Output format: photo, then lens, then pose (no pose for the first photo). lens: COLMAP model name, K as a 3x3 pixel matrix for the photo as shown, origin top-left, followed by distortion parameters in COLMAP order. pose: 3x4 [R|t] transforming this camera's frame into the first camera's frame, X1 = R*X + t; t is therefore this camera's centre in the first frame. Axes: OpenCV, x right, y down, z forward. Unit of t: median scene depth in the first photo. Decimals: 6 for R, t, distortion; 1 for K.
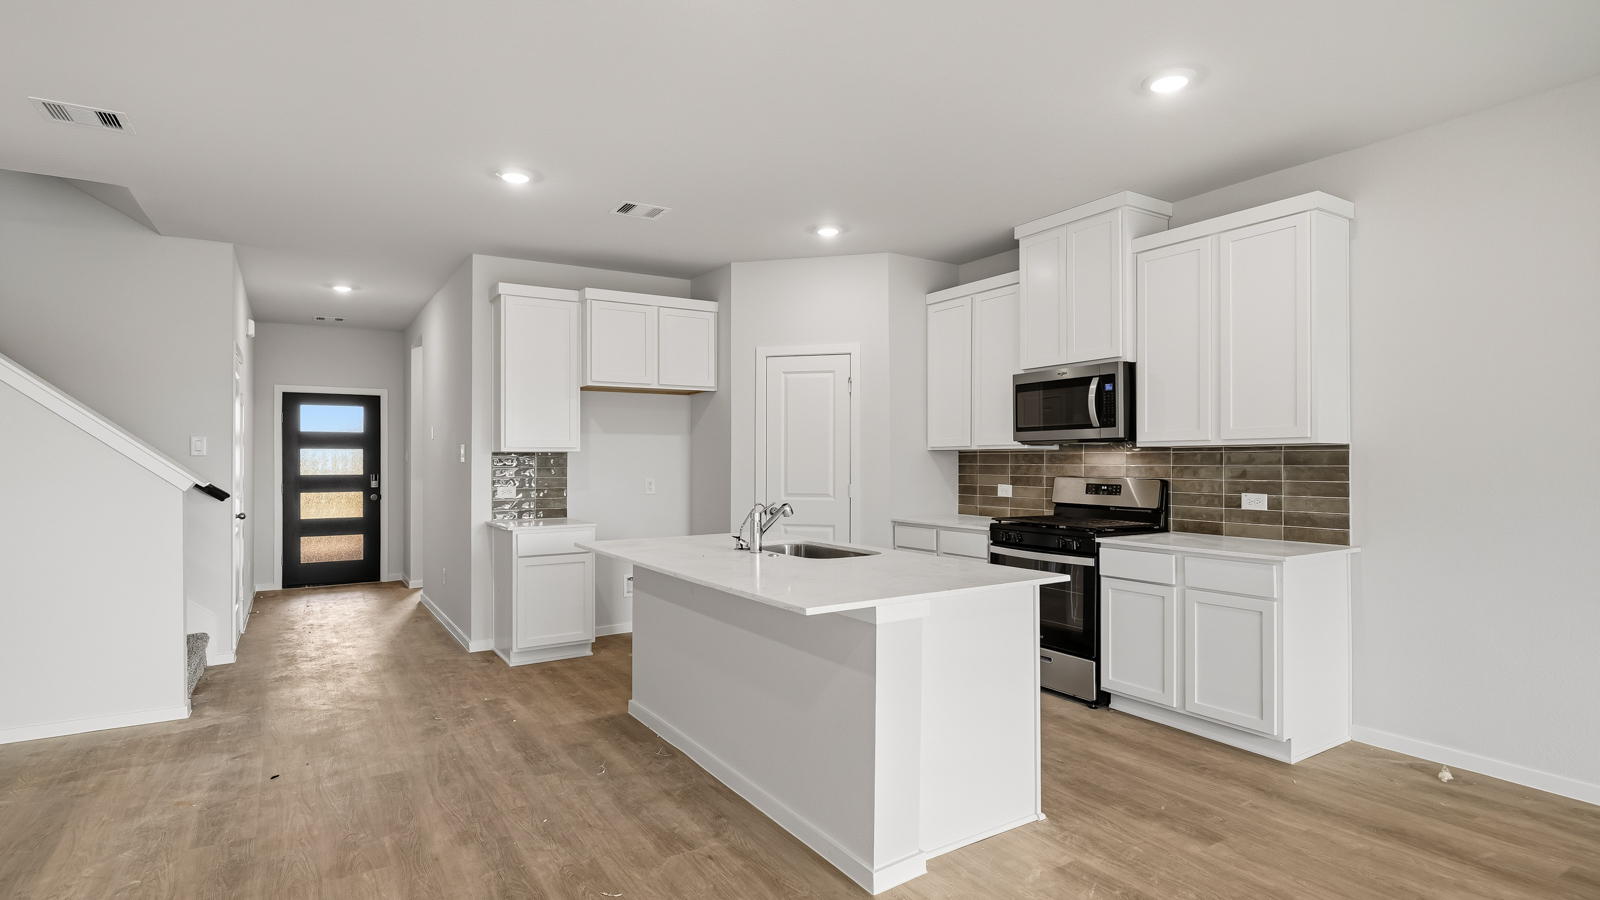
lens RADIAL K [[799.4, 0, 797.8], [0, 799.4, 458.4], [0, 0, 1]] dist [-0.003285, -0.000757]
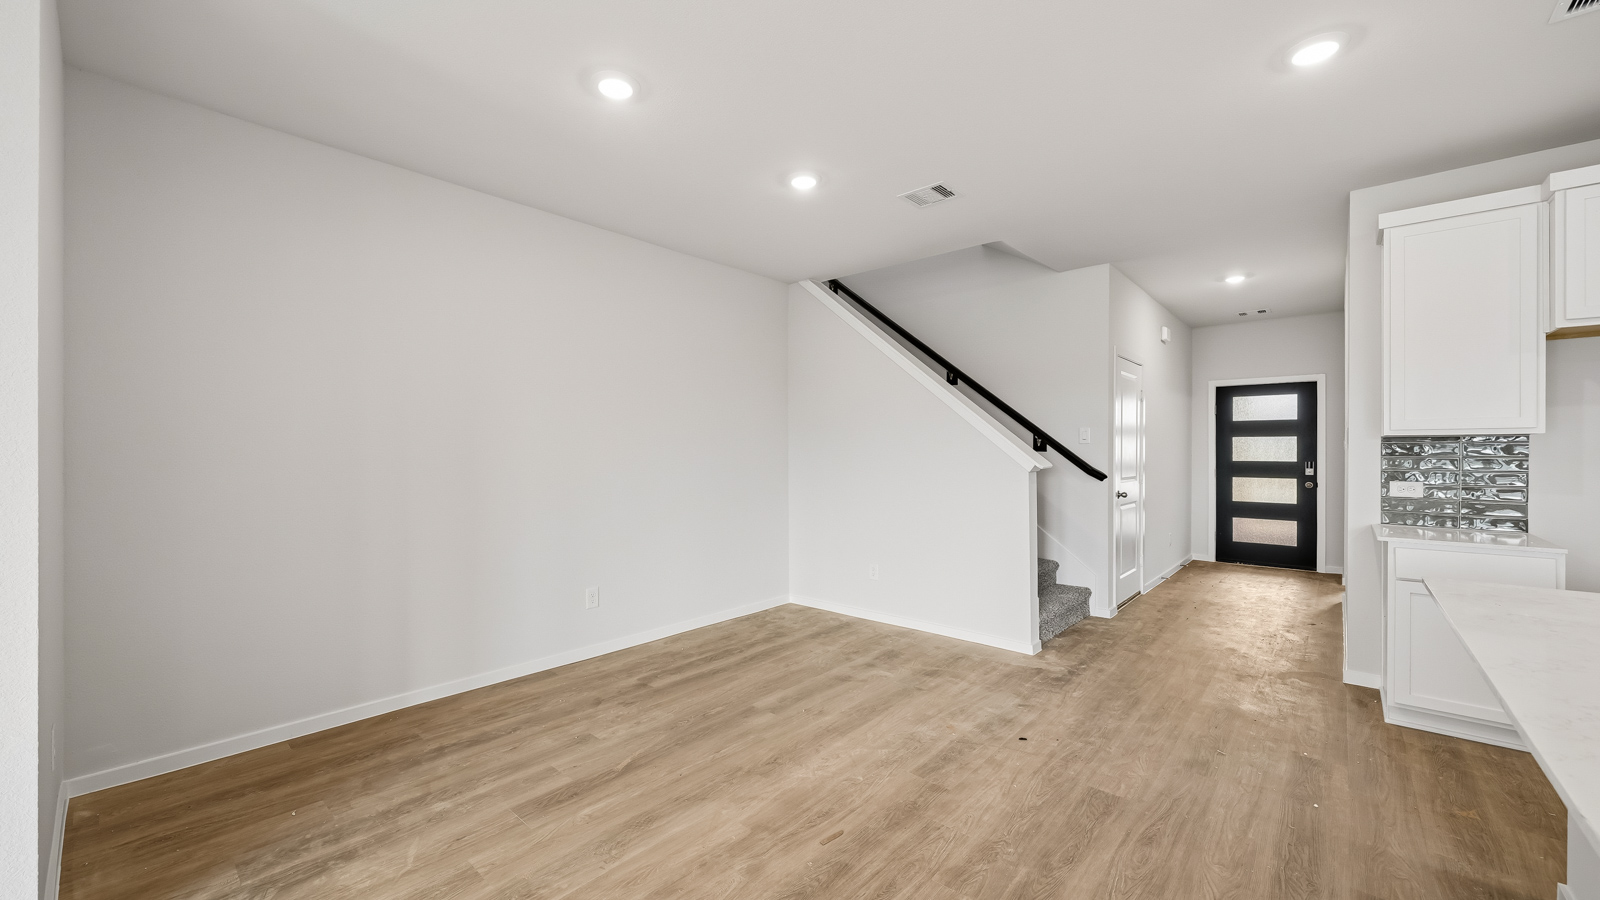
lens RADIAL K [[615.5, 0, 795.0], [0, 615.5, 450.1], [0, 0, 1]] dist [-0.001607, 0.000017]
pose [[0.277593, 0.004970, -0.960686, 0.050028], [0.000945, 0.999985, 0.005447, 0.002062], [0.960698, -0.002419, 0.277584, 0.399842]]
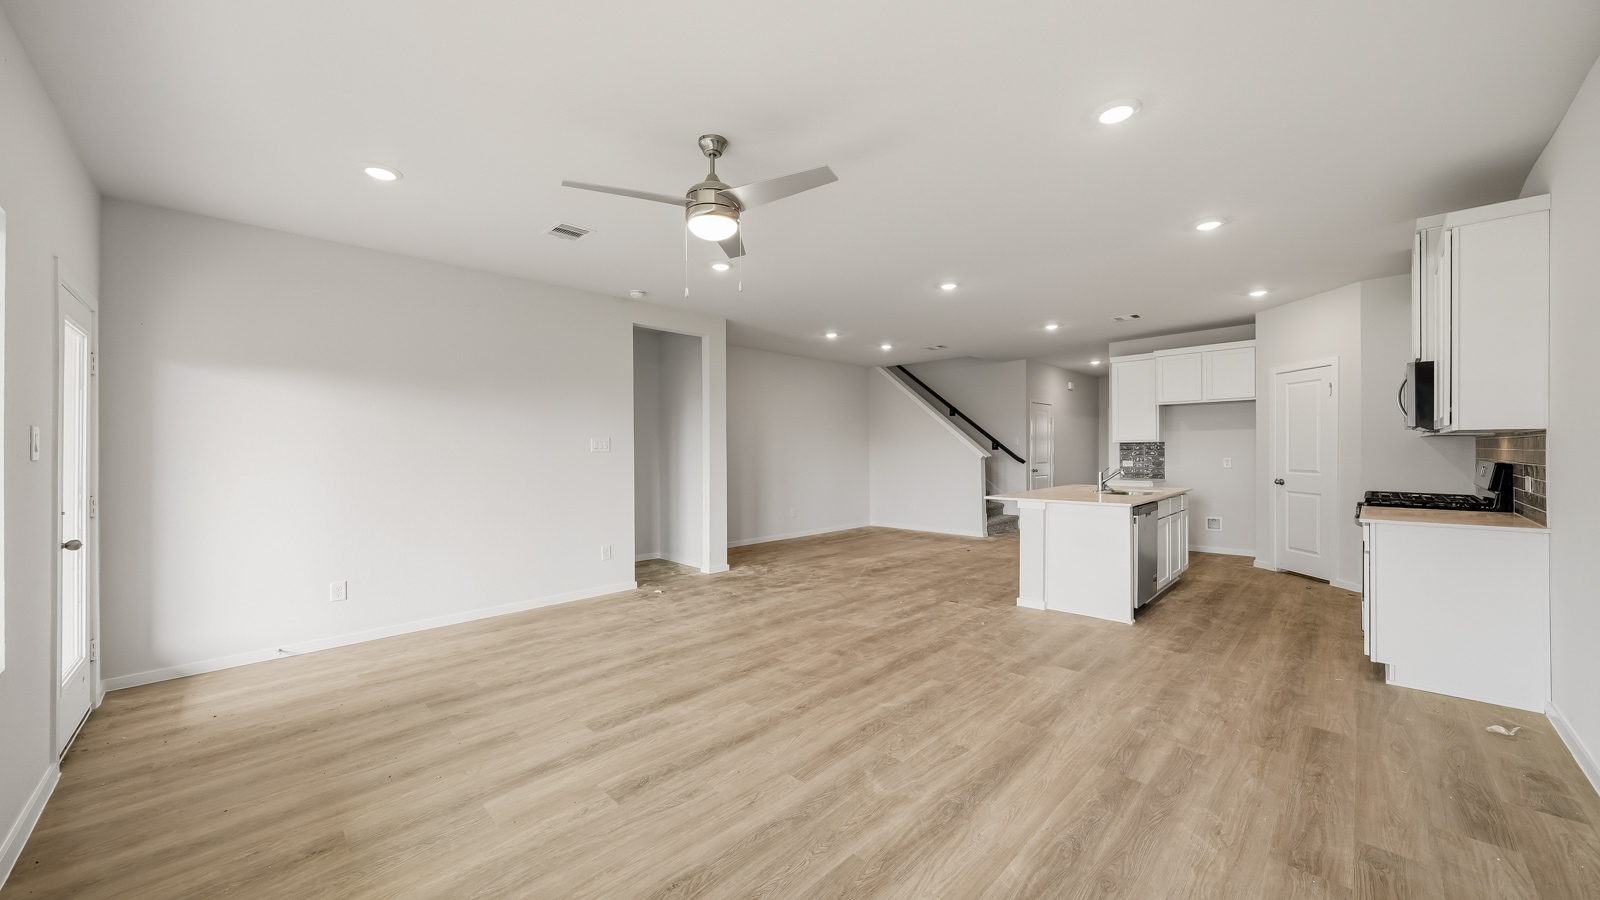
lens RADIAL K [[560.5, 0, 801.3], [0, 560.5, 451.6], [0, 0, 1]] dist [-0.001188, 0.000037]
pose [[0.224949, 0.002786, -0.974366, 1.104380], [0.010579, 0.999930, 0.005301, -0.001956], [0.974313, -0.011500, 0.224904, -0.094331]]
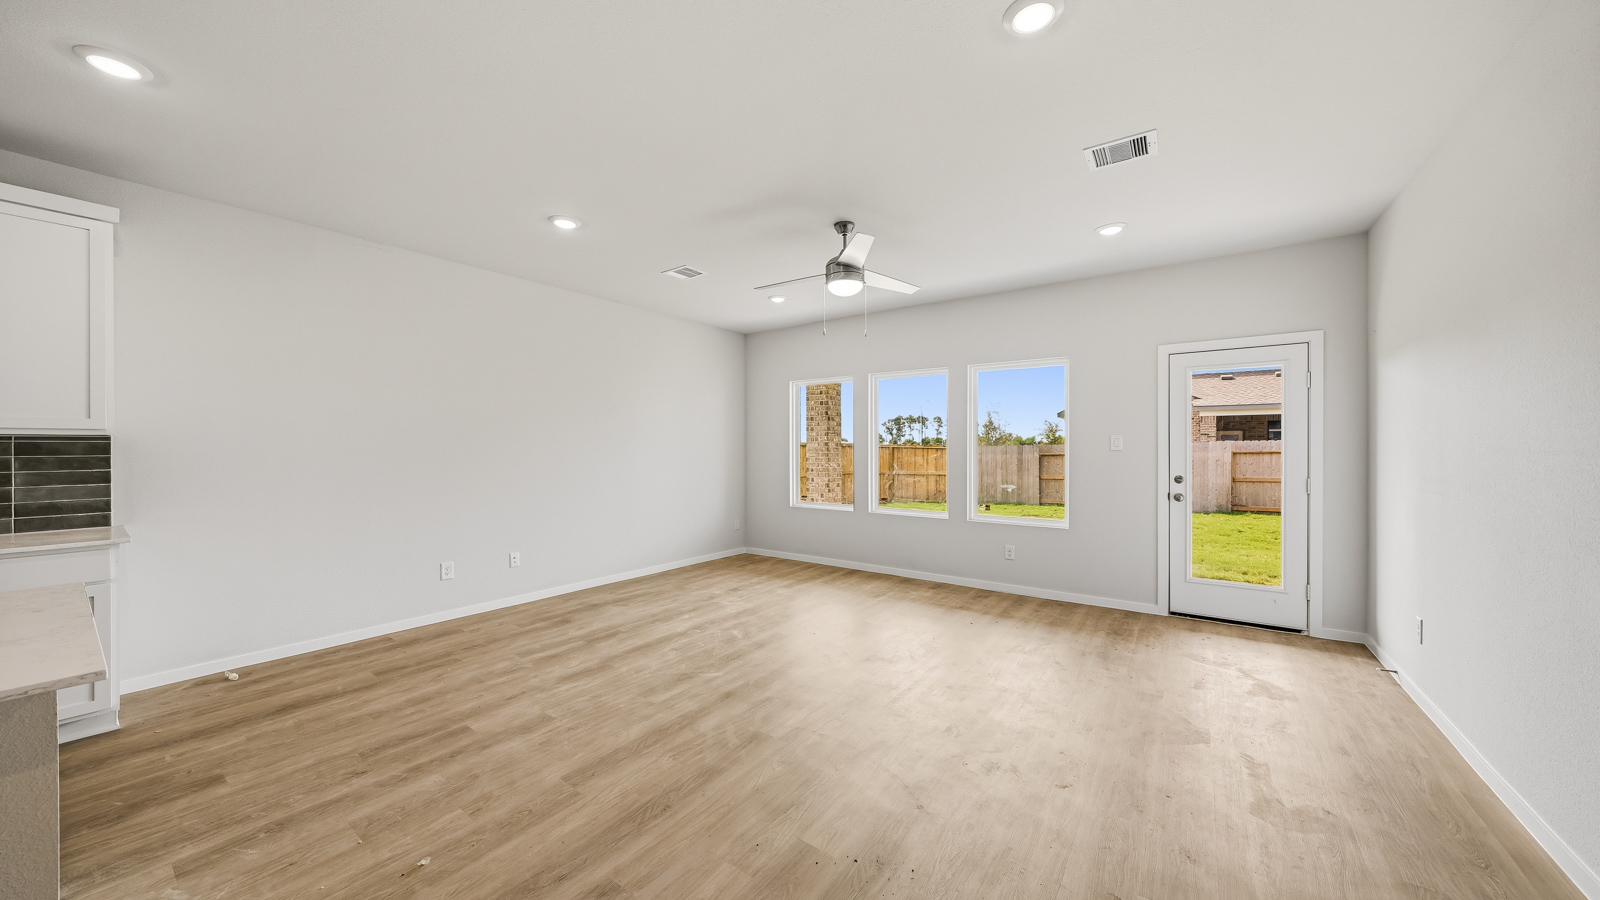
lens RADIAL K [[540.4, 0, 793.8], [0, 540.4, 452.4], [0, 0, 1]] dist [-0.002937, -0.000094]
pose [[-0.364439, -0.002976, 0.931223, -0.348318], [0.000626, 0.999994, 0.003441, 0.002734], [-0.931227, 0.001837, -0.364435, 0.352254]]
